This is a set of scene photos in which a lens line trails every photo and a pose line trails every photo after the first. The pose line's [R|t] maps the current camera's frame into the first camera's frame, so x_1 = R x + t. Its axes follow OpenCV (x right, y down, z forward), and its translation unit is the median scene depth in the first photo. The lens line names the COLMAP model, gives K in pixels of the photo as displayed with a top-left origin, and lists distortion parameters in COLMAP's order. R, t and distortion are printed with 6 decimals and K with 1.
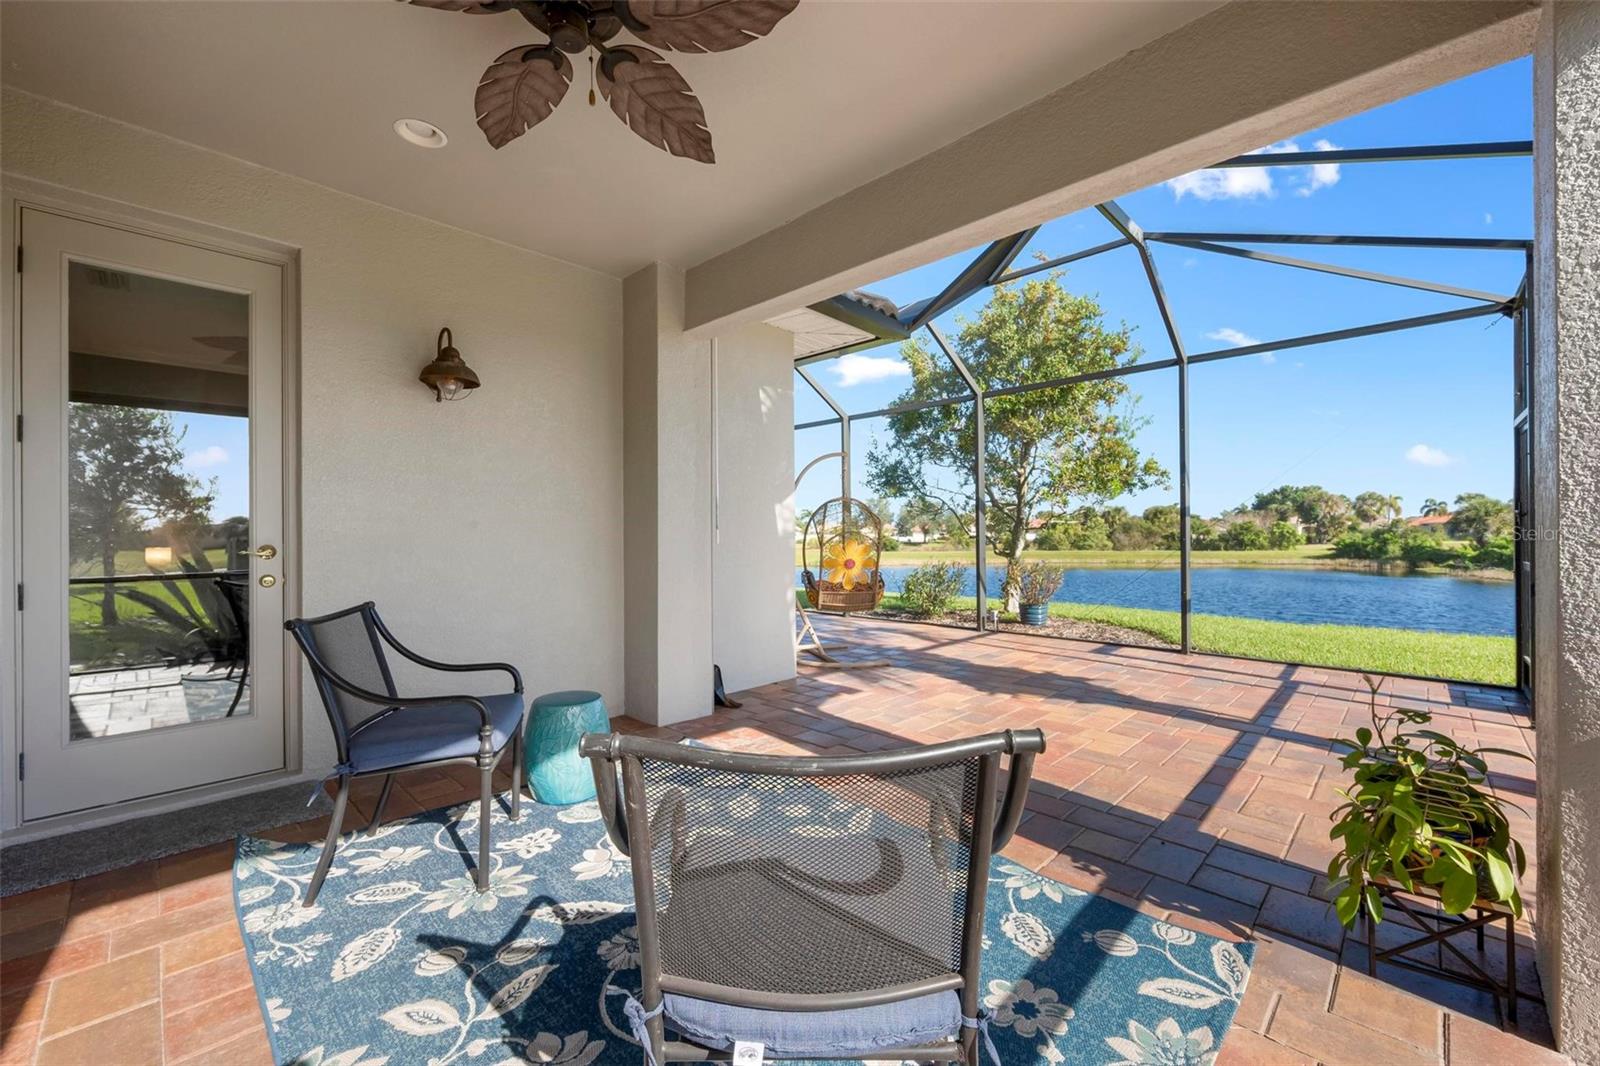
lens RADIAL K [[646.3, 0, 804.4], [0, 646.3, 527.9], [0, 0, 1]] dist [-0.000577, -0.000207]
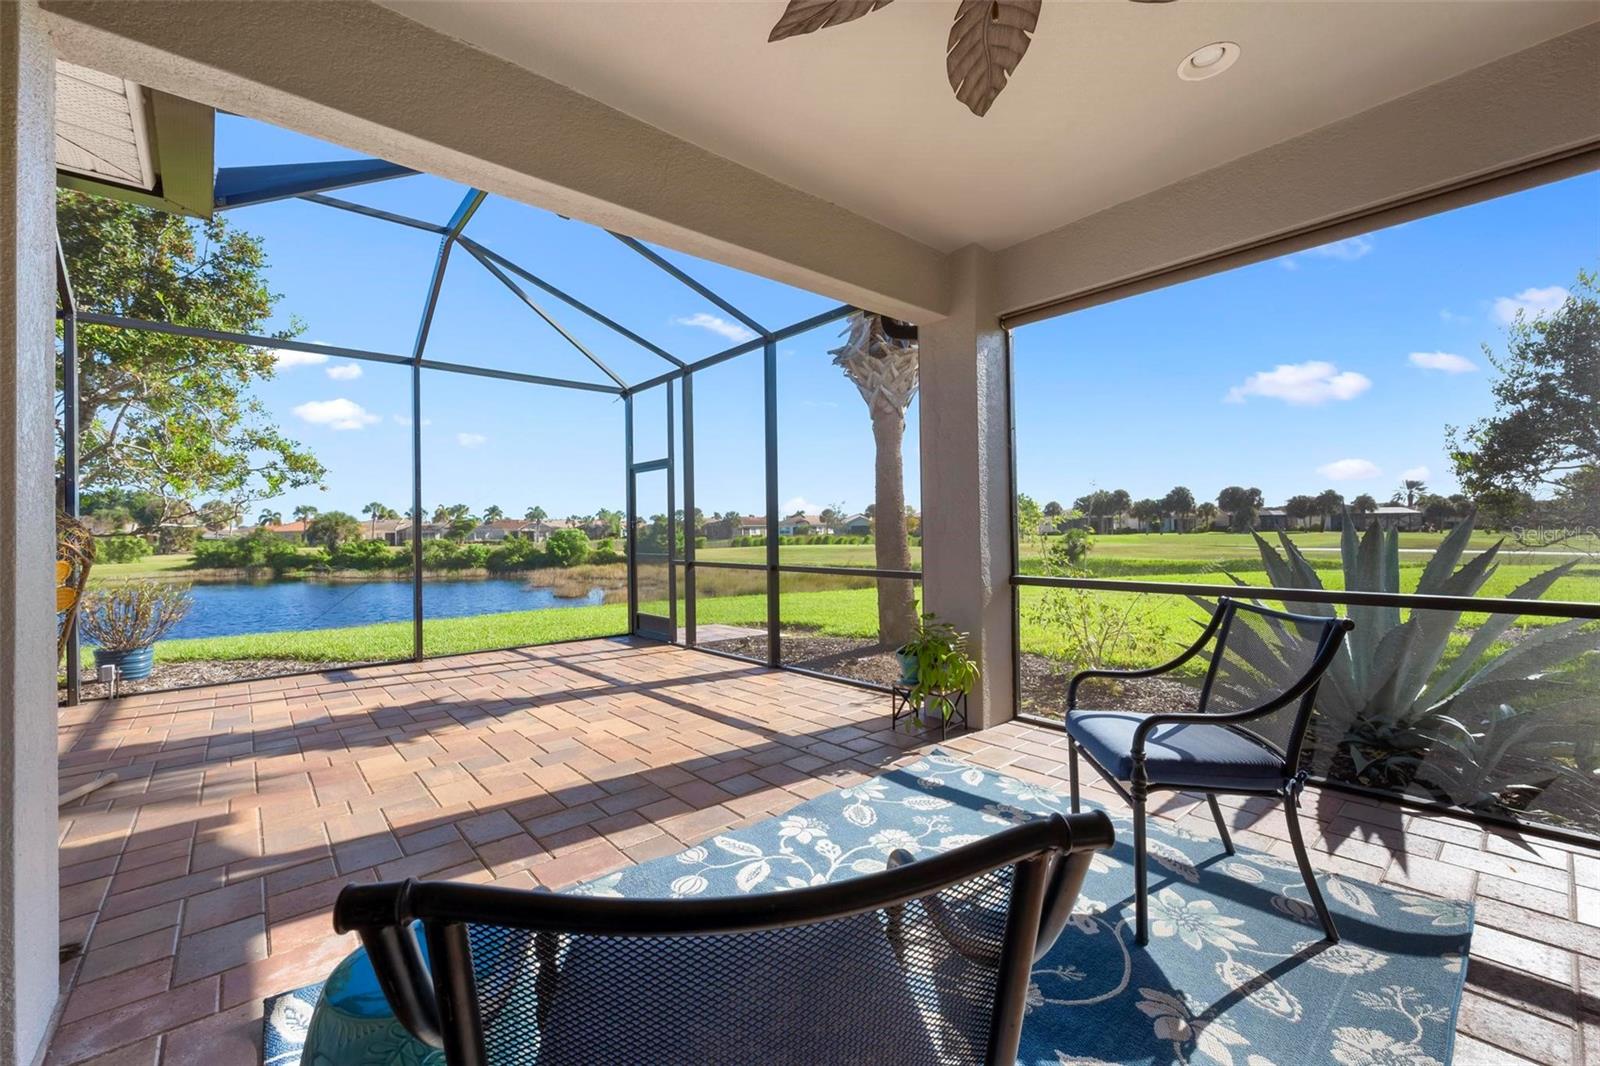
lens RADIAL K [[646.3, 0, 804.4], [0, 646.3, 527.9], [0, 0, 1]] dist [-0.000577, -0.000207]
pose [[0.085969, 0.008517, 0.996261, -0.043354], [0.005394, 0.999945, -0.009014, 0.000742], [-0.996283, 0.006149, 0.085919, 0.043856]]
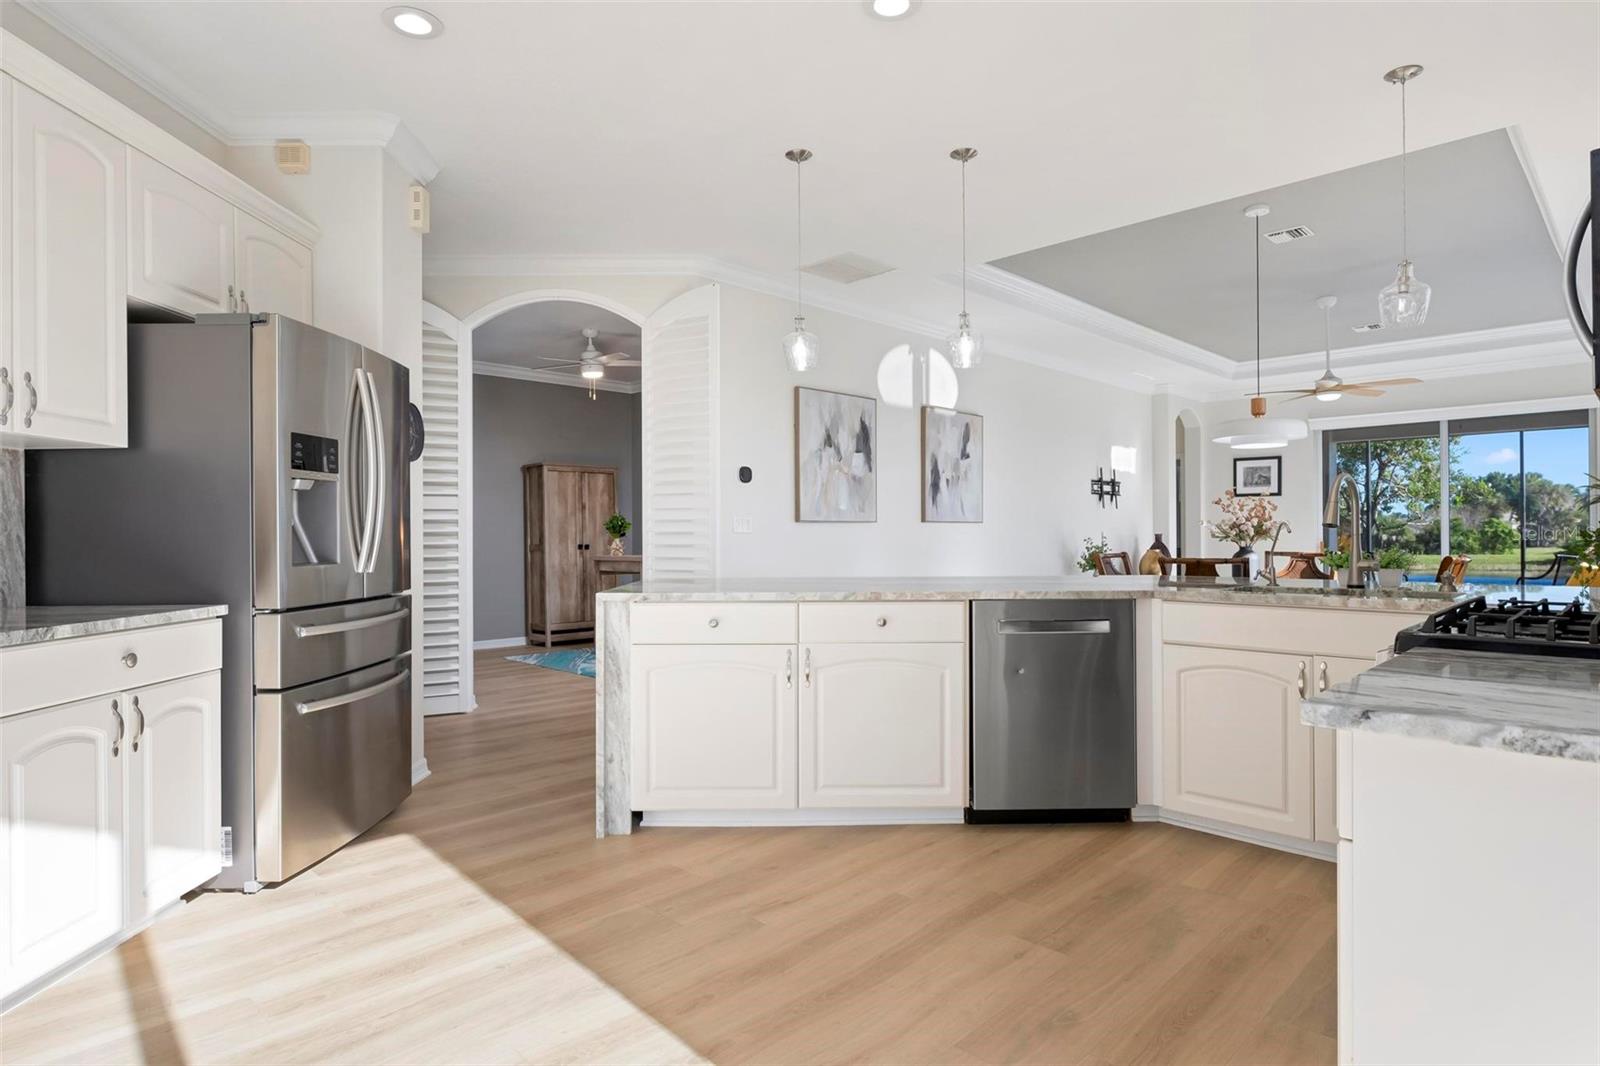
lens RADIAL K [[874.9, 0, 800.0], [0, 874.9, 533.0], [0, 0, 1]] dist [-0.001227, -0.000828]
pose [[0.999807, 0.000473, -0.019649, -0.144833], [-0.000330, 0.999974, 0.007233, 0.000713], [0.019652, -0.007225, 0.999781, -0.144526]]
